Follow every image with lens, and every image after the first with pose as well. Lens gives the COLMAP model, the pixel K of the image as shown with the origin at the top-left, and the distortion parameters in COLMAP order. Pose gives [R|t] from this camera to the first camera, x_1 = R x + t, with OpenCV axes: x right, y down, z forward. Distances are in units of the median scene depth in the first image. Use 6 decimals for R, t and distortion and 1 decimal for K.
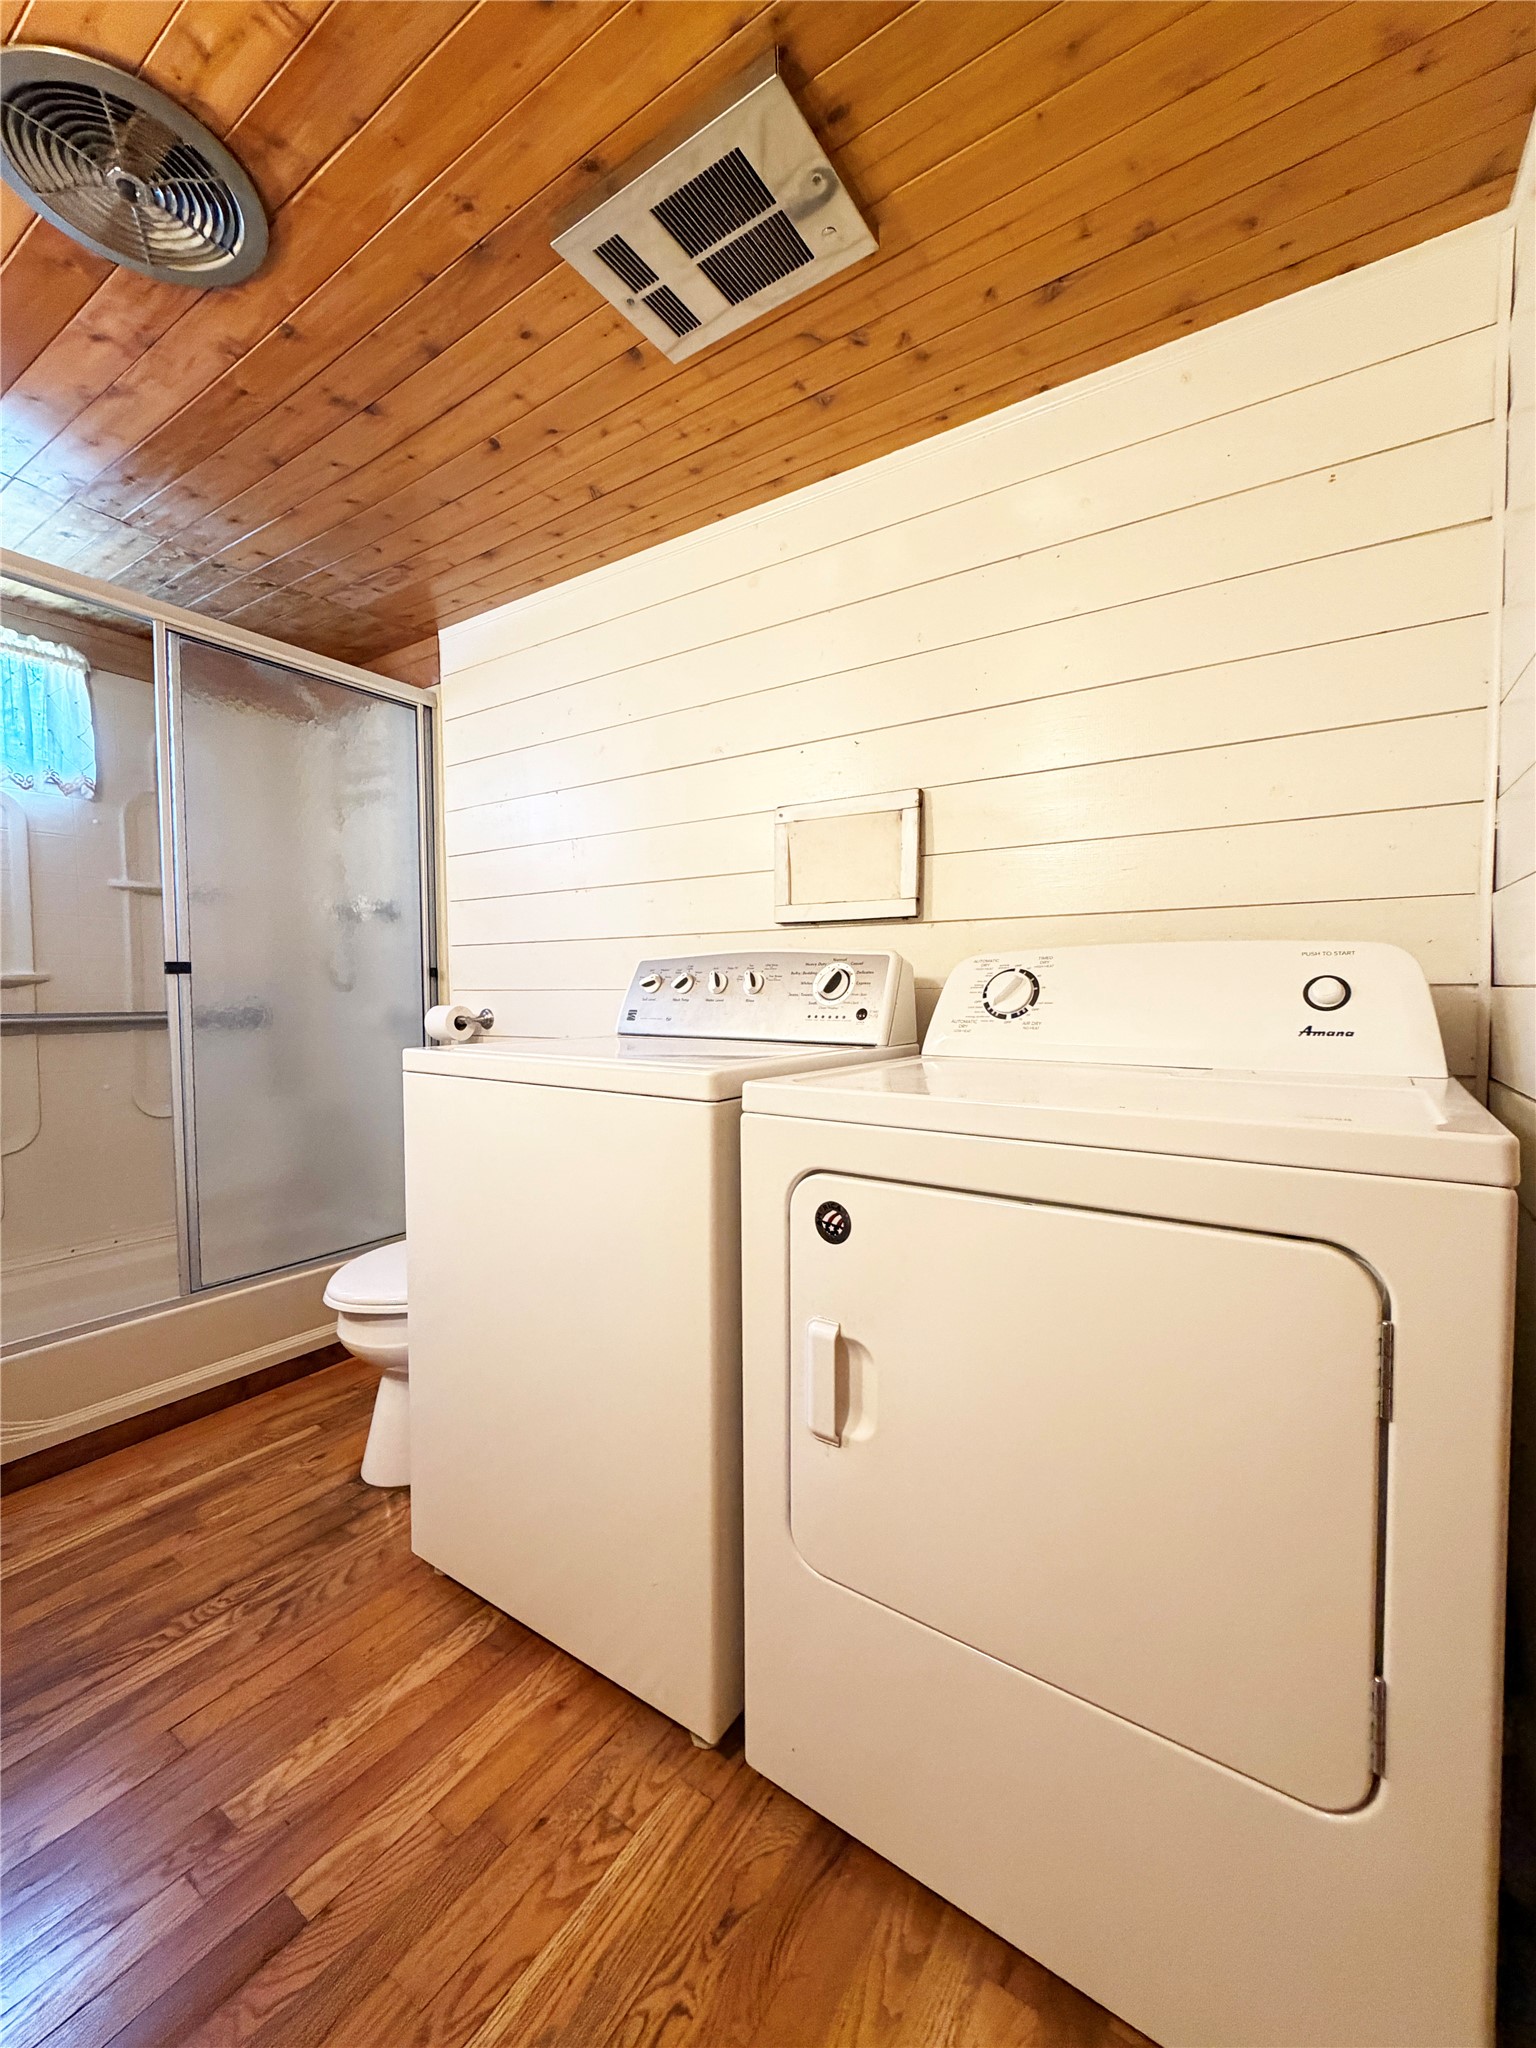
lens RADIAL K [[827.6, 0, 768.5], [0, 827.6, 1023.7], [0, 0, 1]] dist [-0.000854, 0.000326]
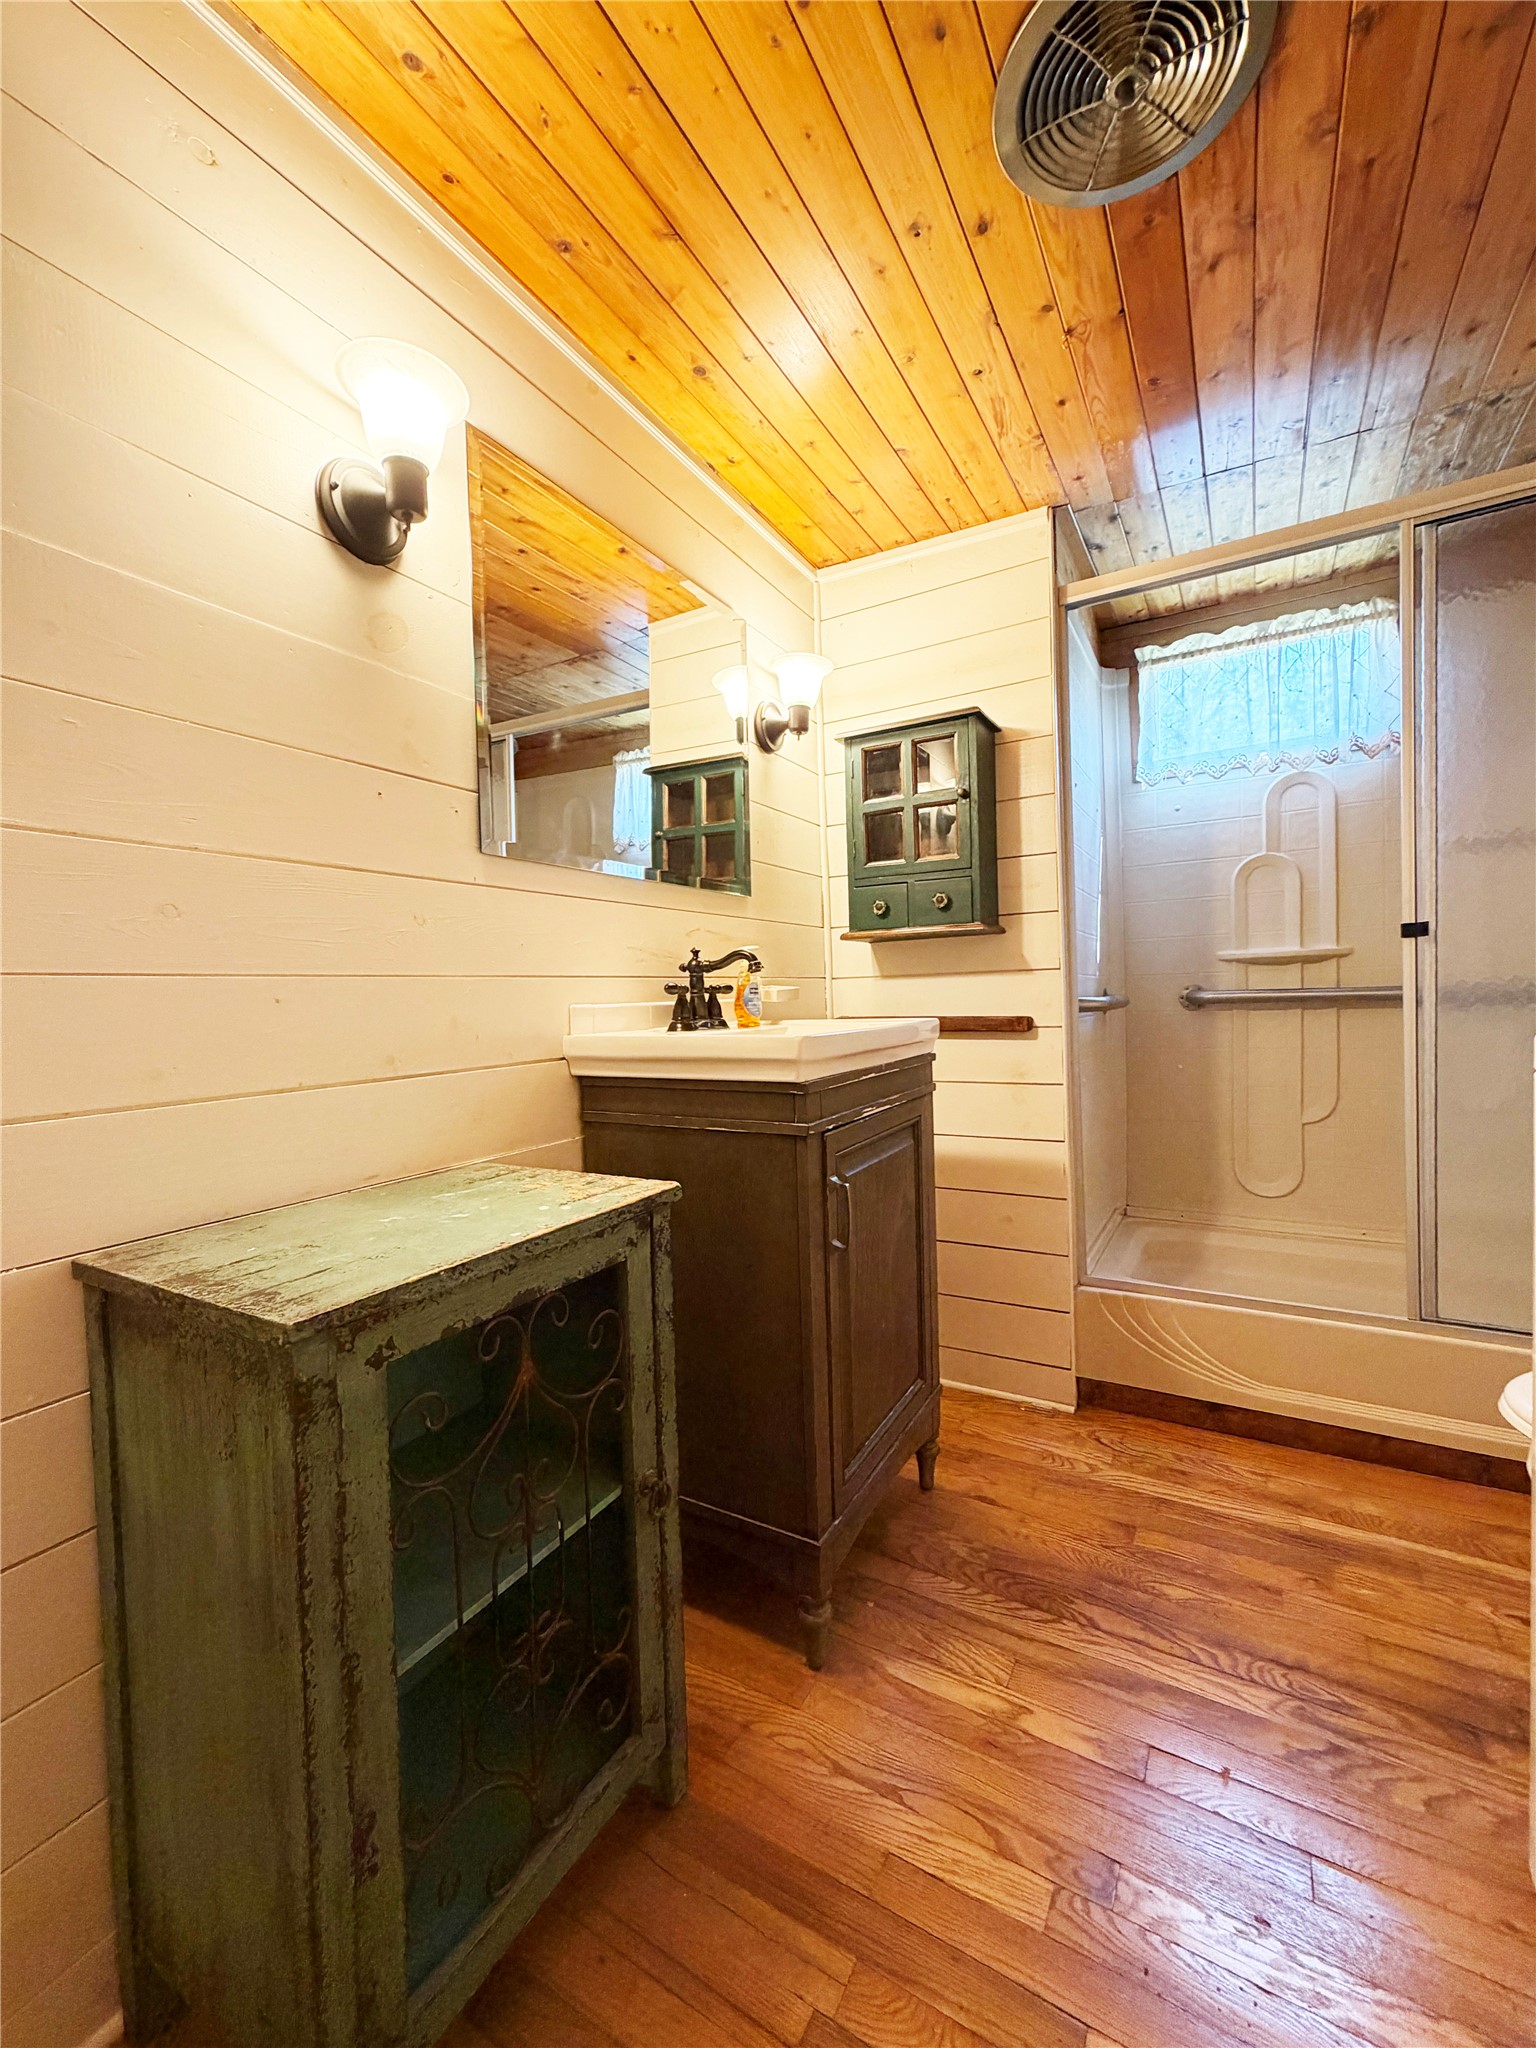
lens RADIAL K [[827.6, 0, 767.9], [0, 827.6, 1025.0], [0, 0, 1]] dist [-0.000854, 0.000326]
pose [[0.049065, 0.036877, -0.998115, 0.121028], [-0.013441, 0.999252, 0.036258, 0.008968], [0.998705, 0.011637, 0.049524, 0.396342]]
